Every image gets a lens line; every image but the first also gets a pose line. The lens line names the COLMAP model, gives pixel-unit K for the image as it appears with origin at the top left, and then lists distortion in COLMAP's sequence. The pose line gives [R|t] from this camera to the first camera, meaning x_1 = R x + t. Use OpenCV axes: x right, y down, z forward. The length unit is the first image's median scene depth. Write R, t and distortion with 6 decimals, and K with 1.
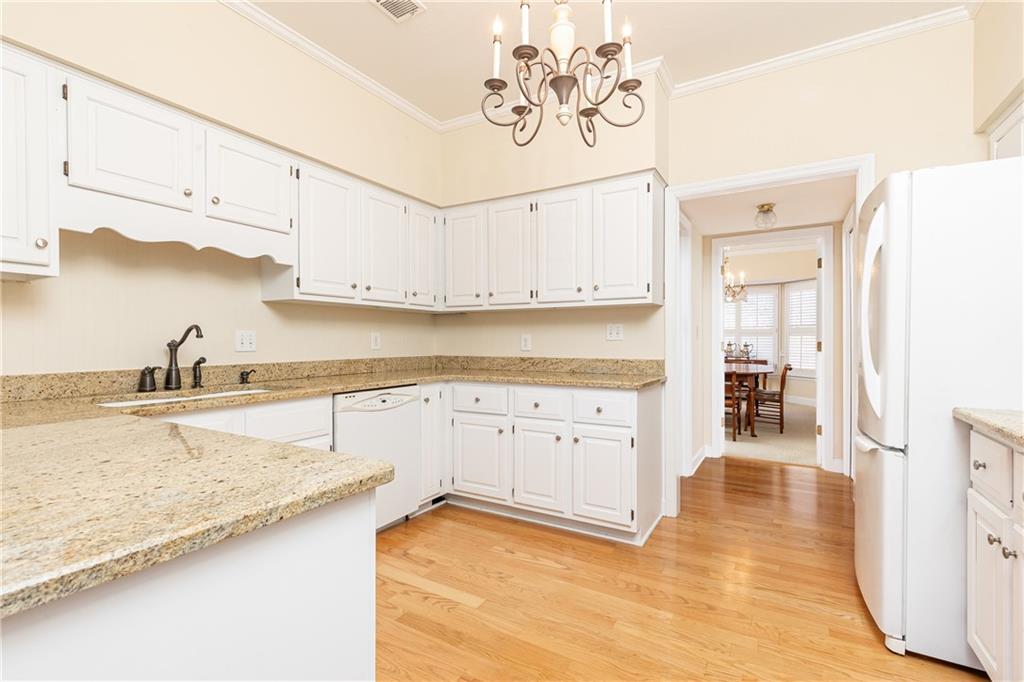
lens RADIAL K [[457.5, 0, 507.2], [0, 457.5, 342.4], [0, 0, 1]] dist [0.003144, 0.000375]
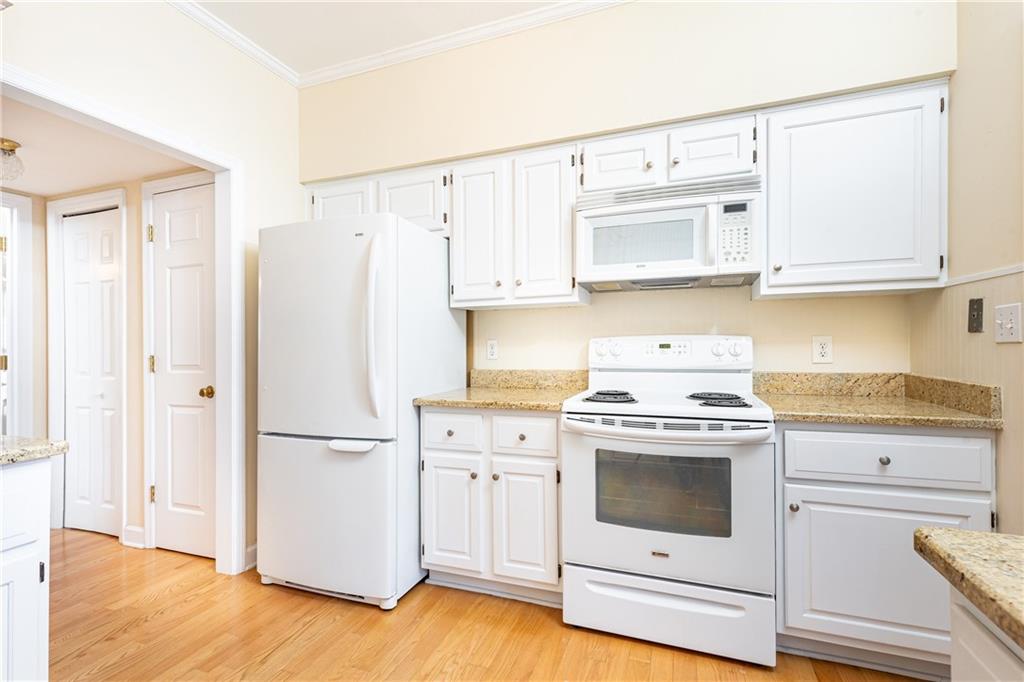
lens RADIAL K [[471.0, 0, 508.9], [0, 471.0, 345.3], [0, 0, 1]] dist [0.001865, -0.000406]
pose [[-0.185037, 0.007465, 0.982703, -0.271379], [0.016256, 0.999858, -0.004535, -0.003129], [-0.982597, 0.015135, -0.185132, 0.579431]]
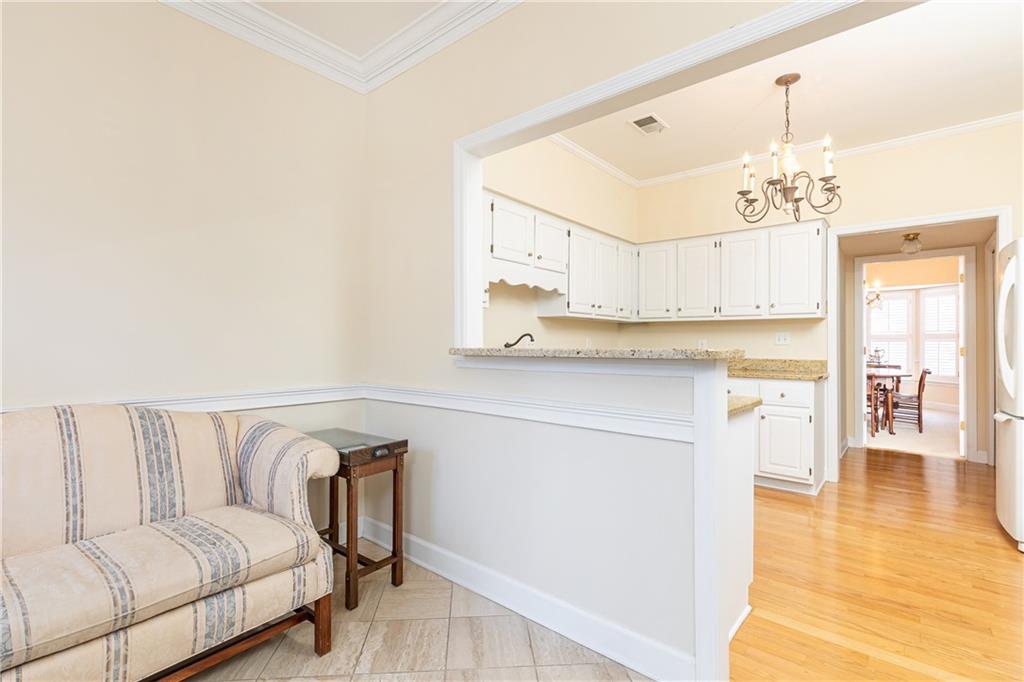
lens RADIAL K [[467.1, 0, 508.0], [0, 467.1, 338.1], [0, 0, 1]] dist [0.002290, 0.000047]
pose [[0.986316, 0.006677, -0.164731, -0.377887], [-0.009076, 0.999863, -0.013812, 0.001465], [0.164617, 0.015118, 0.986242, -0.524372]]
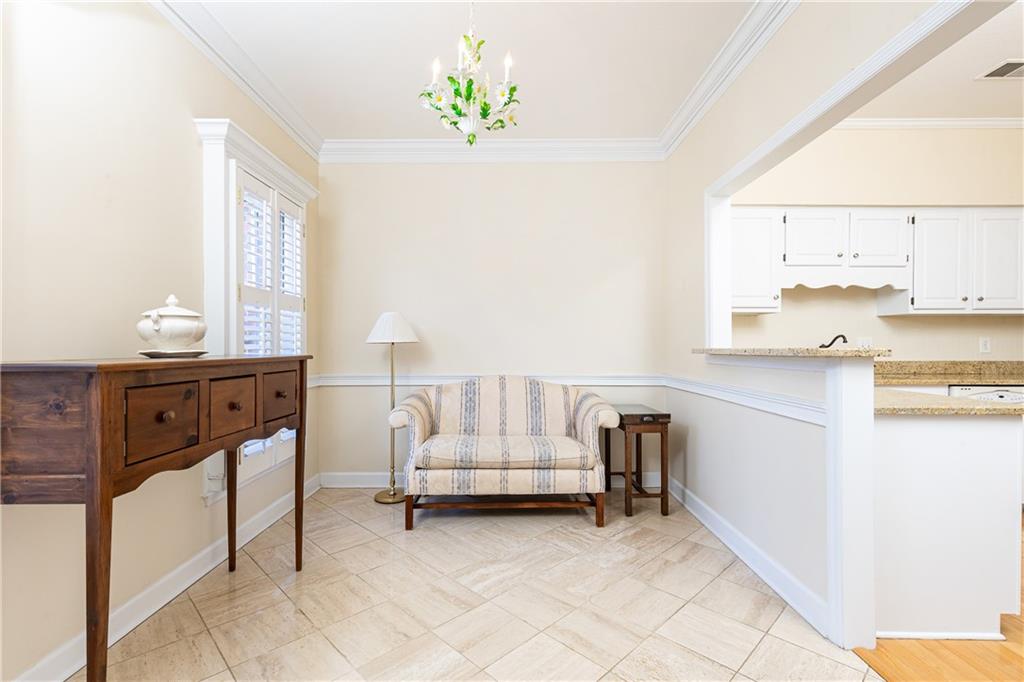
lens RADIAL K [[465.4, 0, 514.9], [0, 465.4, 346.5], [0, 0, 1]] dist [0.000154, -0.000088]
pose [[0.514200, 0.005441, -0.857653, 0.107769], [-0.004981, 0.999982, 0.003357, 0.002737], [0.857656, 0.002546, 0.514218, -0.661718]]
